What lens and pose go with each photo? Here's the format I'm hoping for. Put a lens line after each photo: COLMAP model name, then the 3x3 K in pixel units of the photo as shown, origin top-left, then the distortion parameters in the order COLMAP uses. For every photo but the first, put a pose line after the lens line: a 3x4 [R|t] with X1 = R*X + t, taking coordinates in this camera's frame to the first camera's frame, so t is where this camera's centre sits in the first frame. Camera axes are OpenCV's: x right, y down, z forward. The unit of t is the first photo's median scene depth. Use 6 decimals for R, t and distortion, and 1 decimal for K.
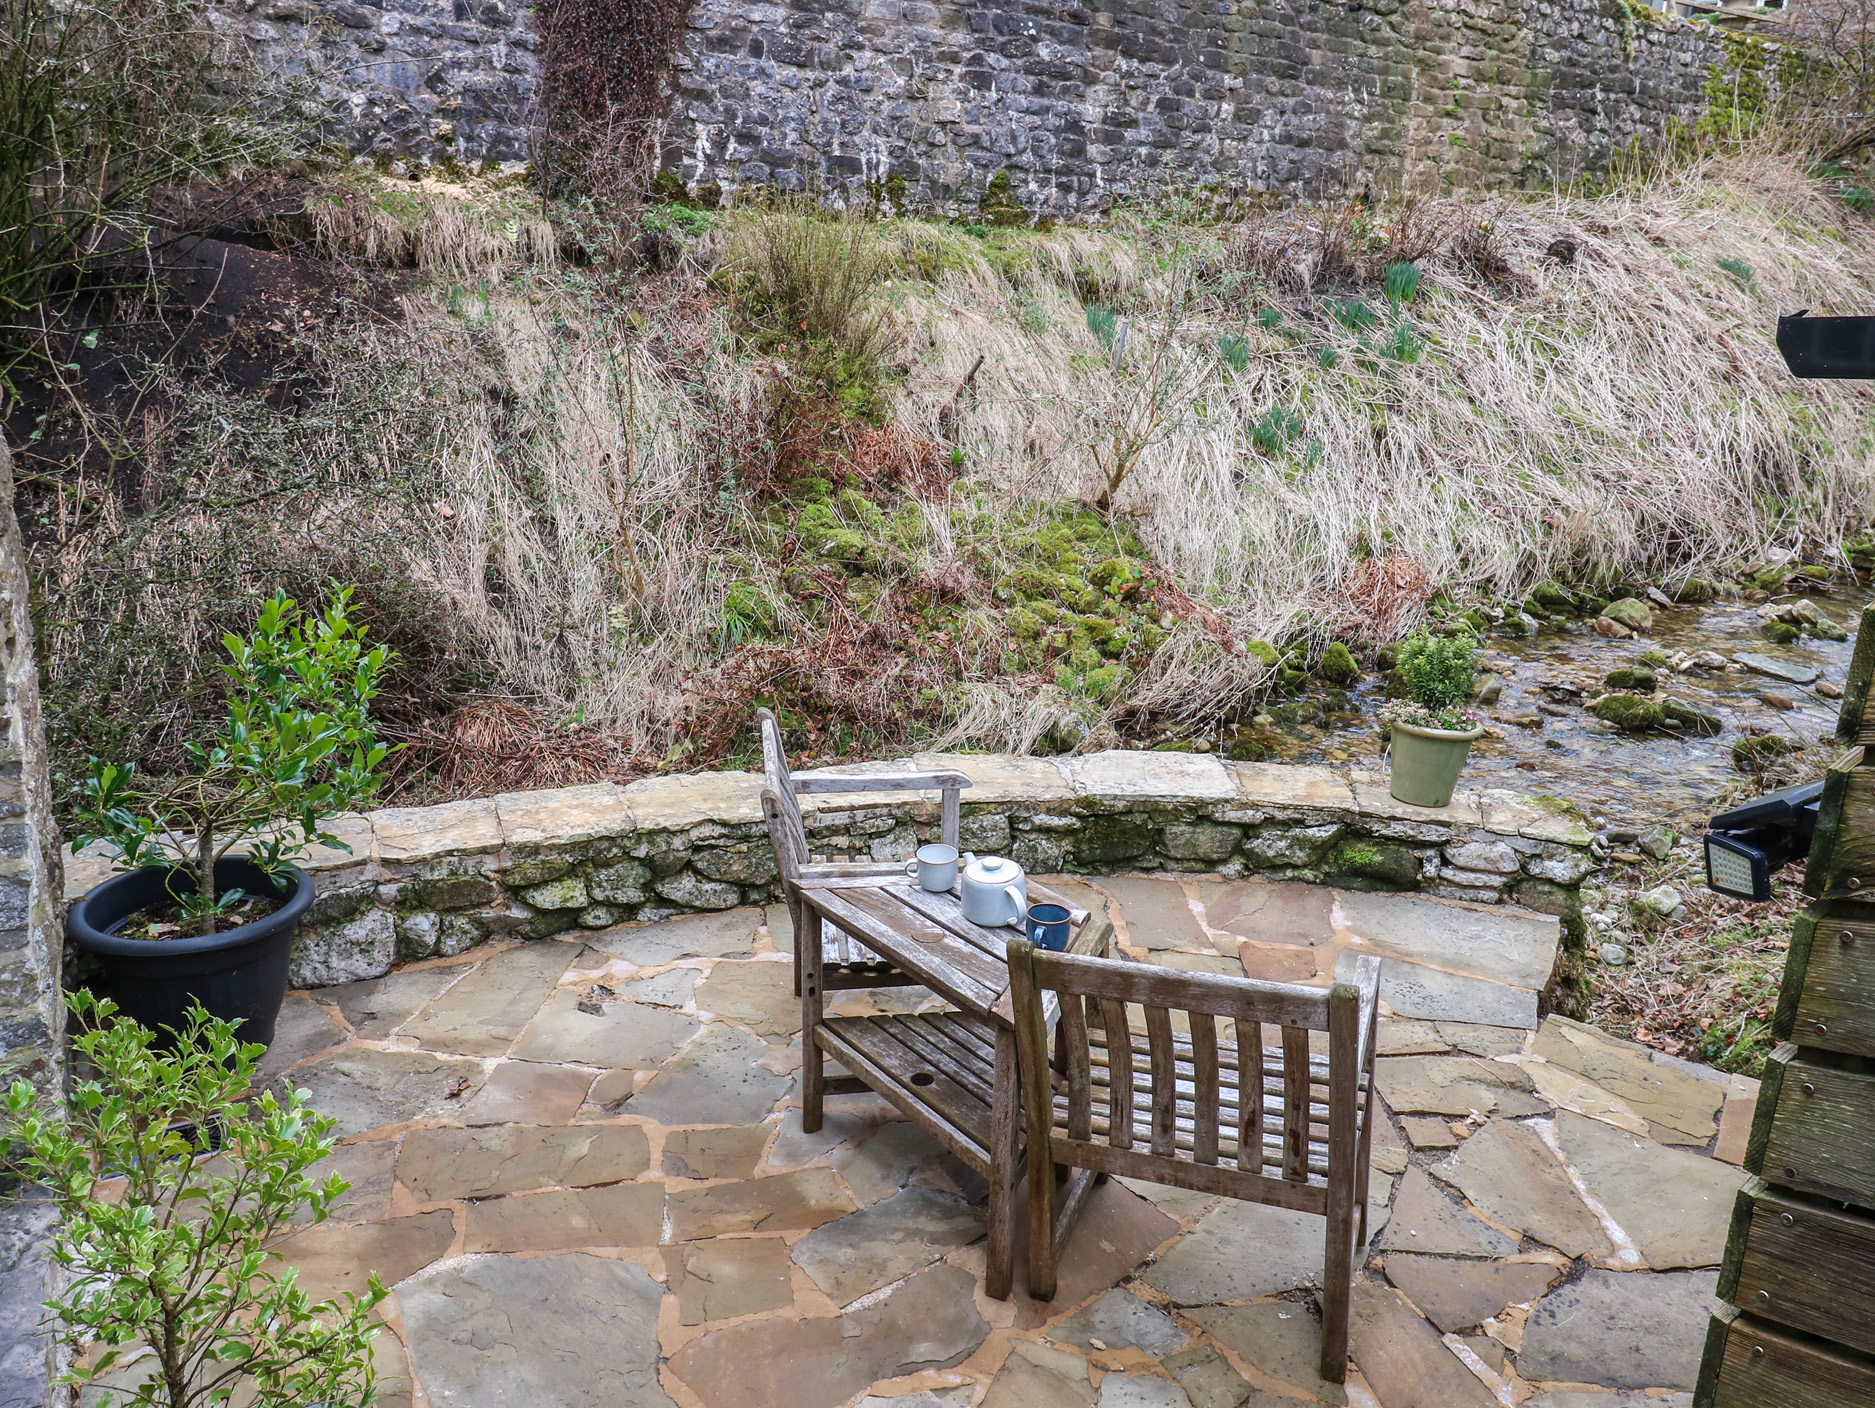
lens RADIAL K [[1368.0, 0, 939.6], [0, 1368.0, 697.4], [0, 0, 1]] dist [-0.000334, -0.009788]
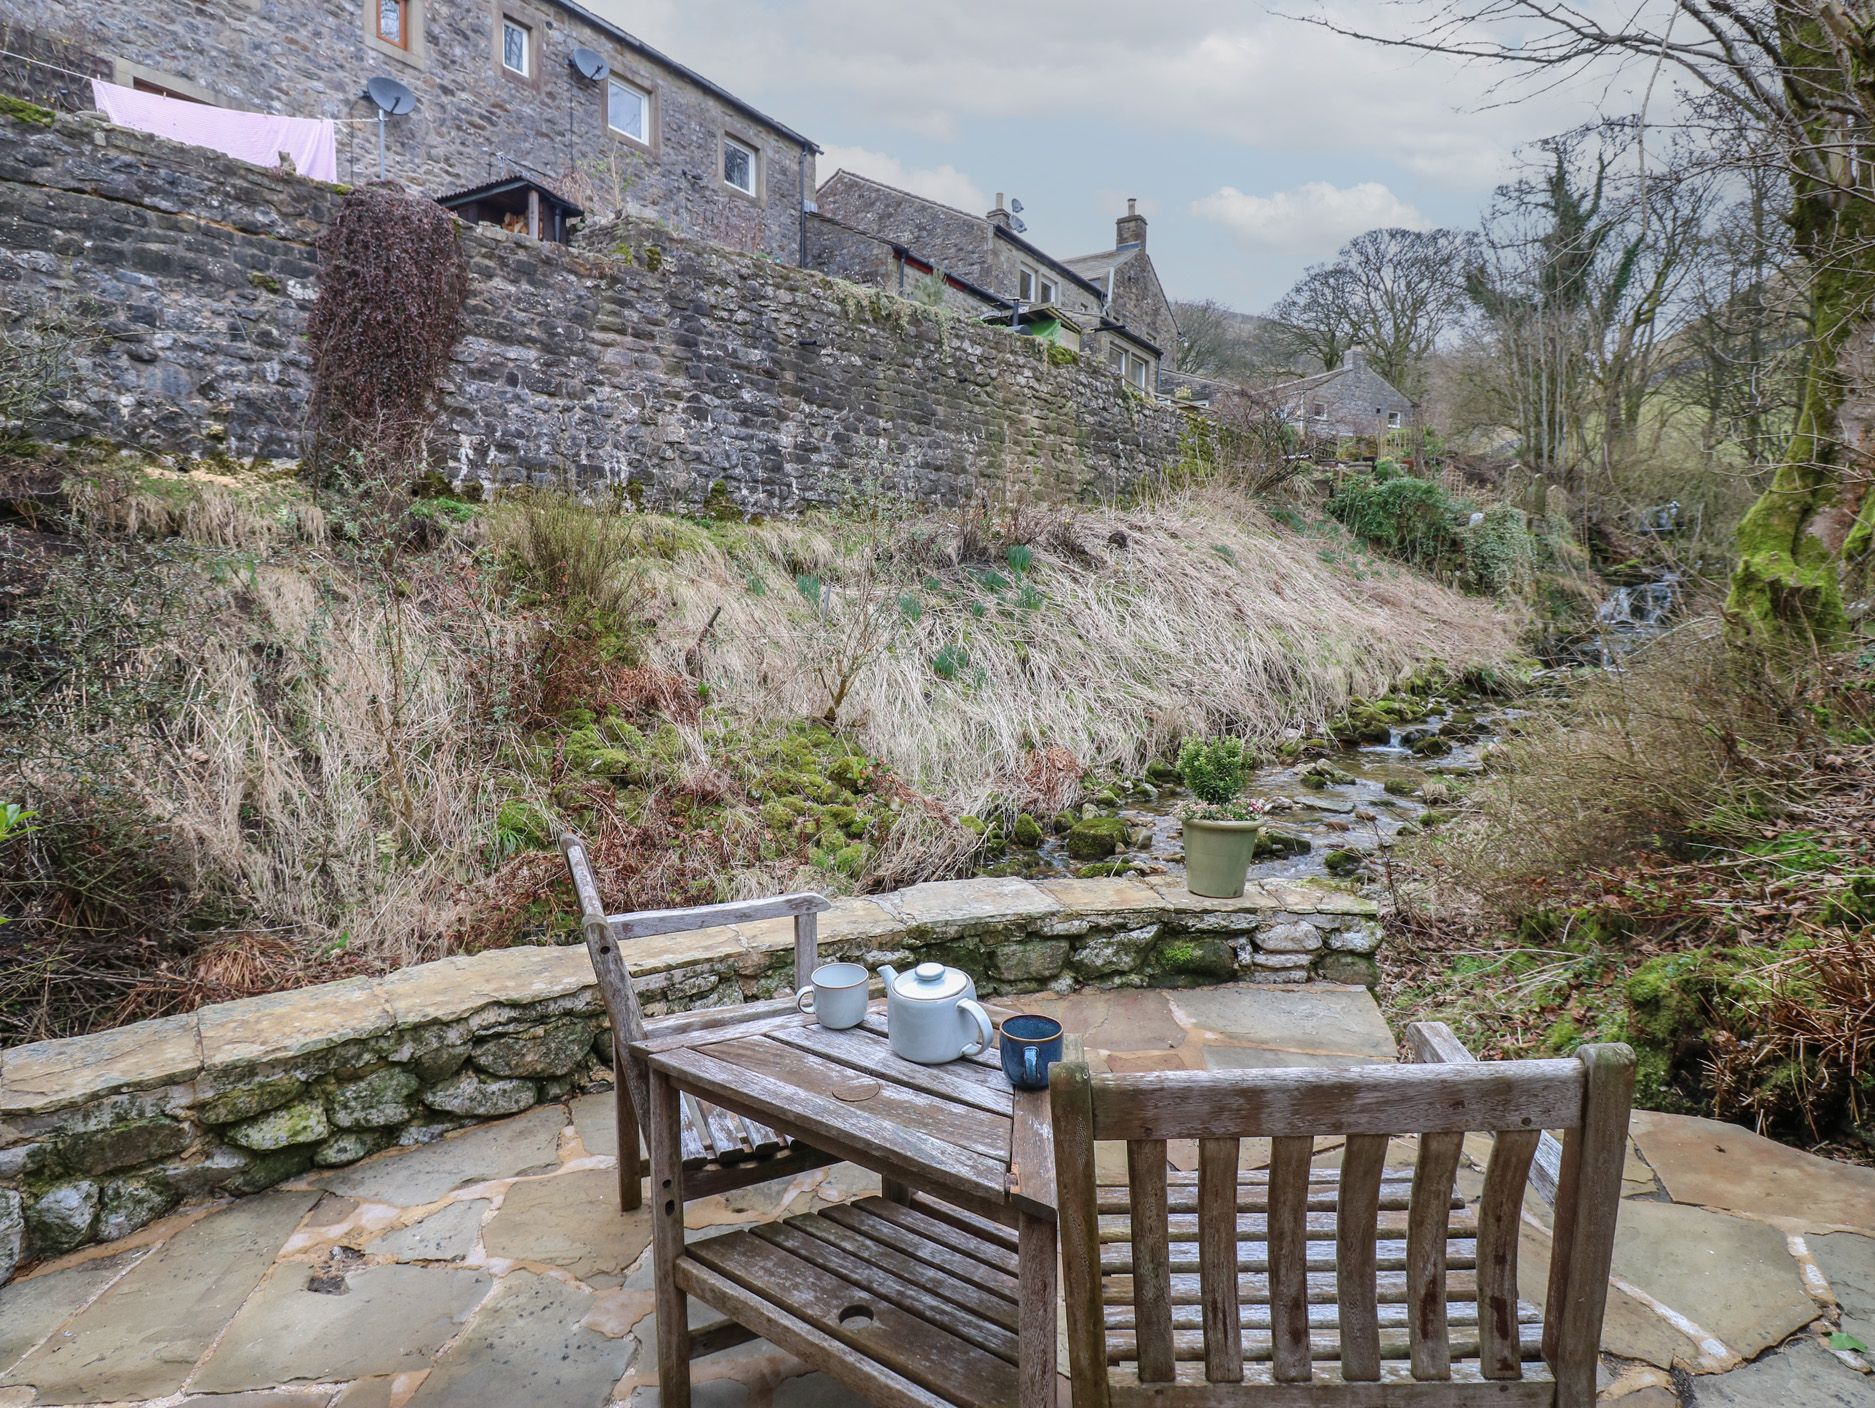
lens RADIAL K [[1000.1, 0, 951.9], [0, 1000.1, 693.1], [0, 0, 1]] dist [0.003113, -0.017541]
pose [[0.958583, -0.055045, 0.279442, -0.027523], [0.112282, 0.974721, -0.193165, 0.024660], [-0.261745, 0.216541, 0.940532, 0.141759]]
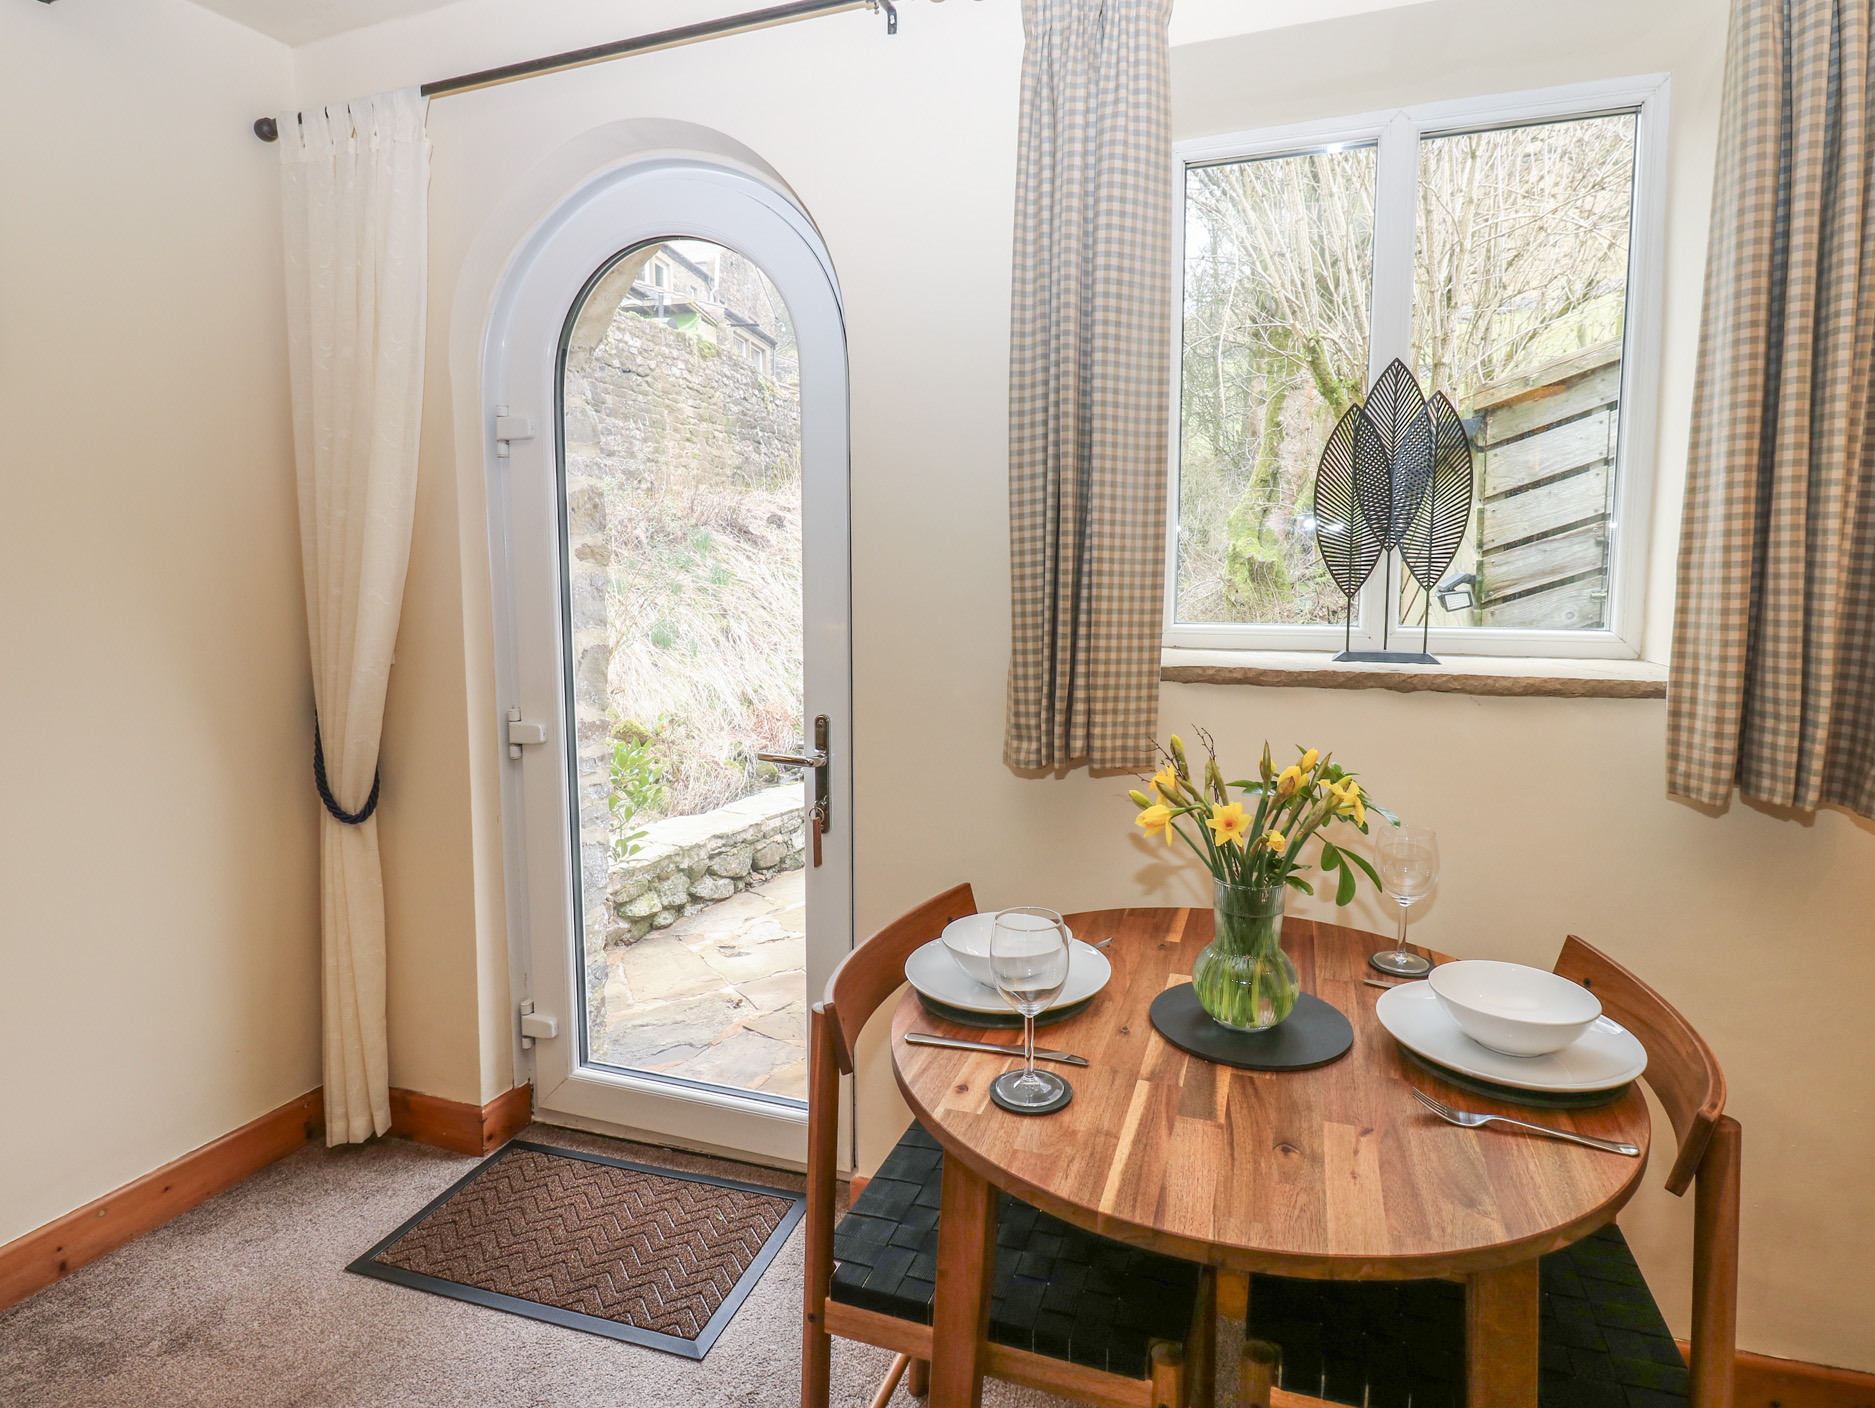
lens RADIAL K [[1000.1, 0, 951.9], [0, 1000.1, 693.1], [0, 0, 1]] dist [0.003113, -0.017541]
pose [[0.758690, -0.123966, 0.639548, -0.285677], [0.231571, 0.968929, -0.086900, 0.041959], [-0.608904, 0.214031, 0.763824, 0.001578]]
